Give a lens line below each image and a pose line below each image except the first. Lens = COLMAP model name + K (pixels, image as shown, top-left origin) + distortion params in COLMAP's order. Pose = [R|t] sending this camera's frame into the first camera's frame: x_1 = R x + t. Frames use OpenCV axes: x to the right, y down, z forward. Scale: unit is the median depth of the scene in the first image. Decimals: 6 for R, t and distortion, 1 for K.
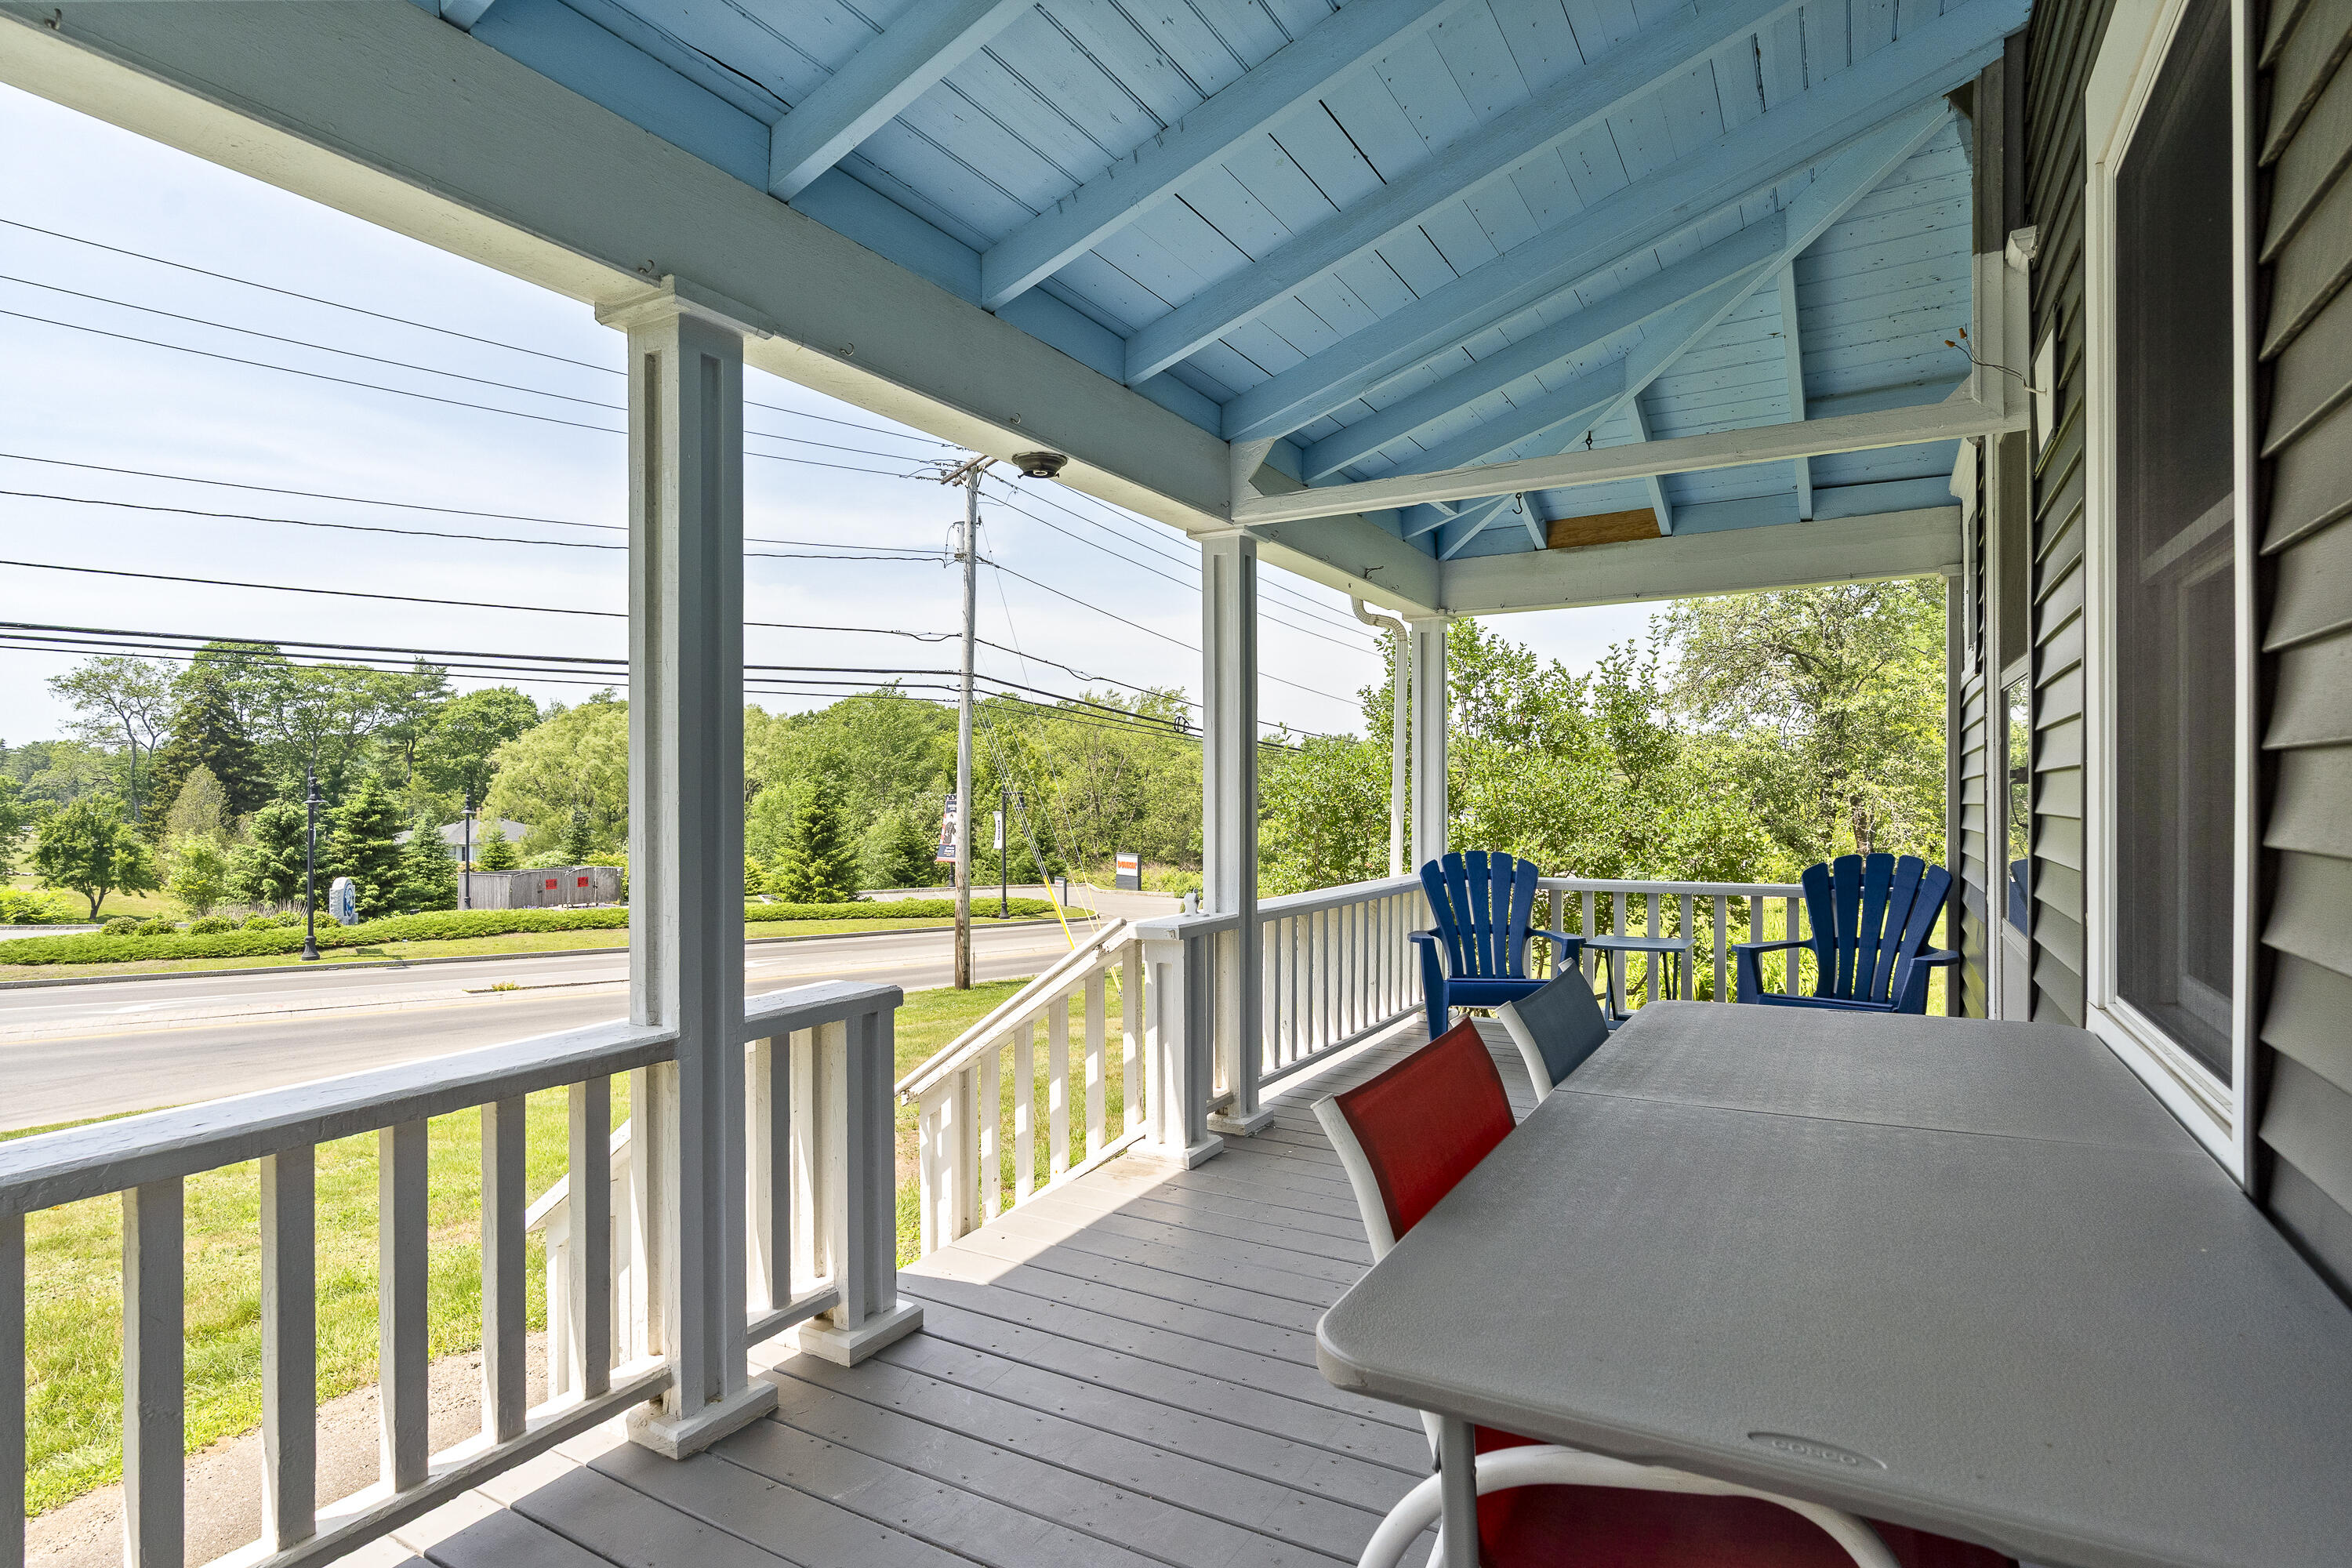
lens RADIAL K [[1216.6, 0, 1175.7], [0, 1216.6, 789.1], [0, 0, 1]] dist [-0.001147, -0.000368]
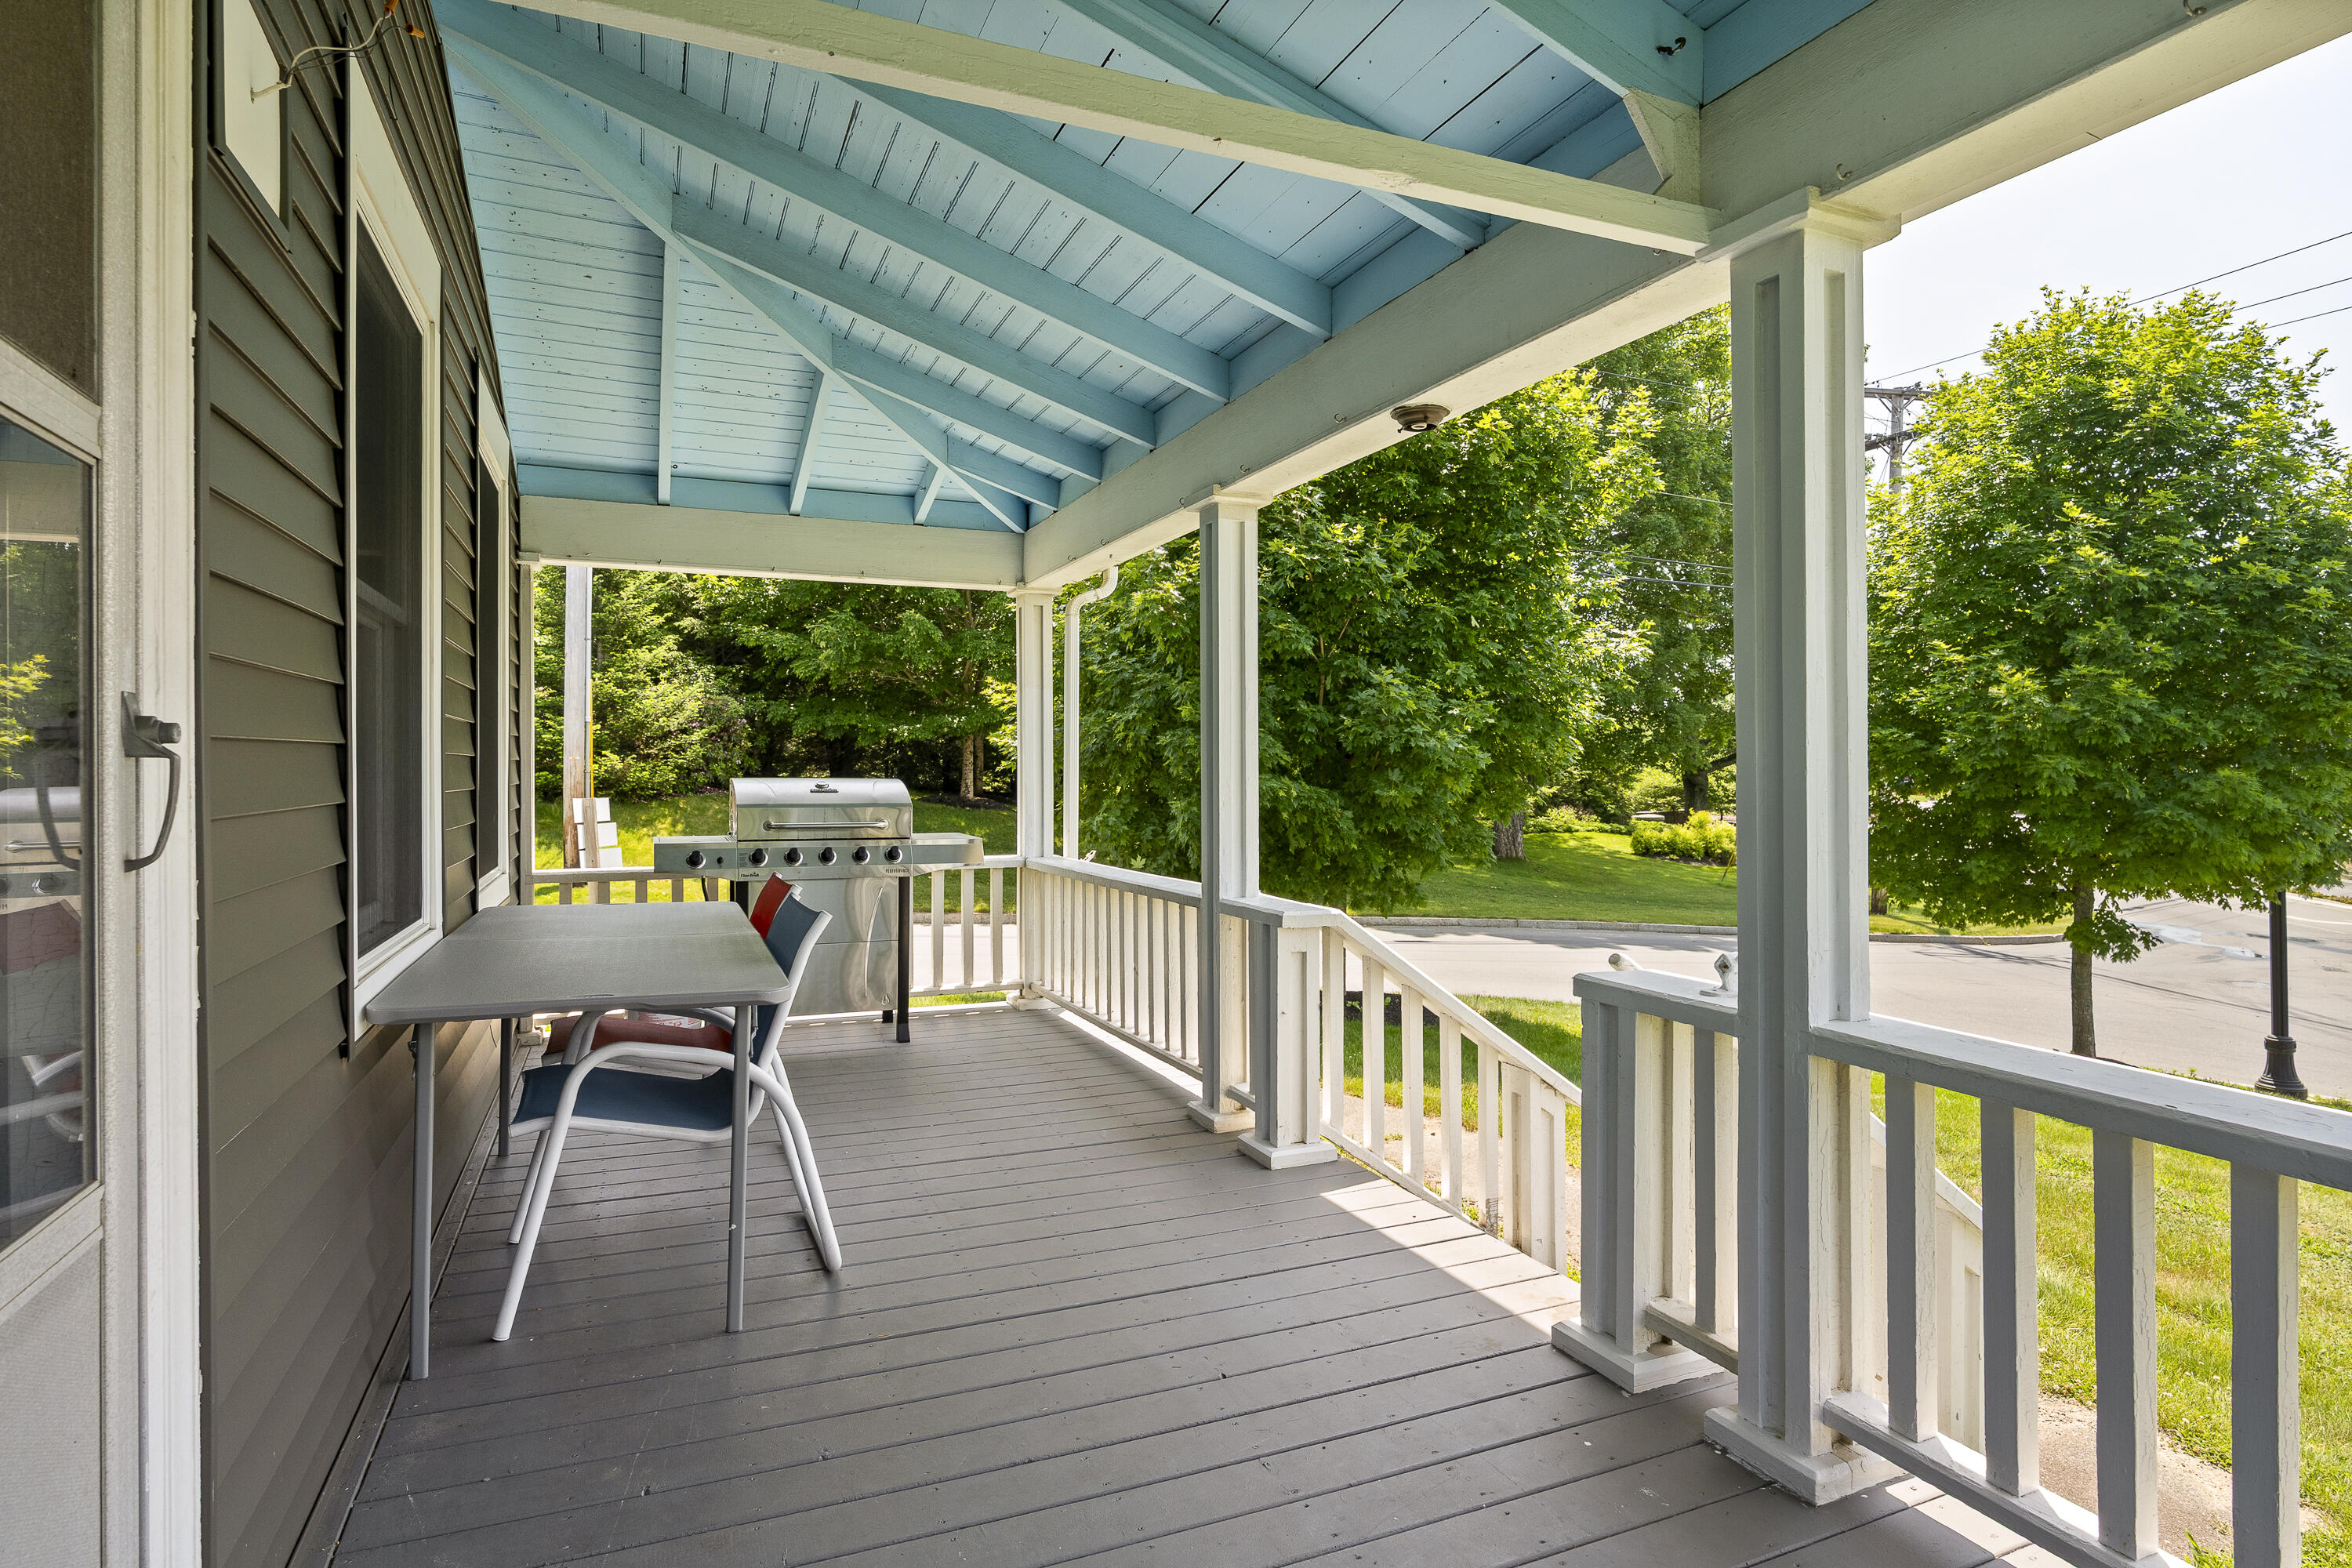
lens RADIAL K [[1216.6, 0, 1175.7], [0, 1216.6, 771.2], [0, 0, 1]] dist [-0.001147, -0.000368]
pose [[-0.601730, 0.000325, -0.798700, 0.576310], [-0.003225, 0.999991, 0.002836, 0.009565], [0.798693, 0.004283, -0.601723, 1.134589]]
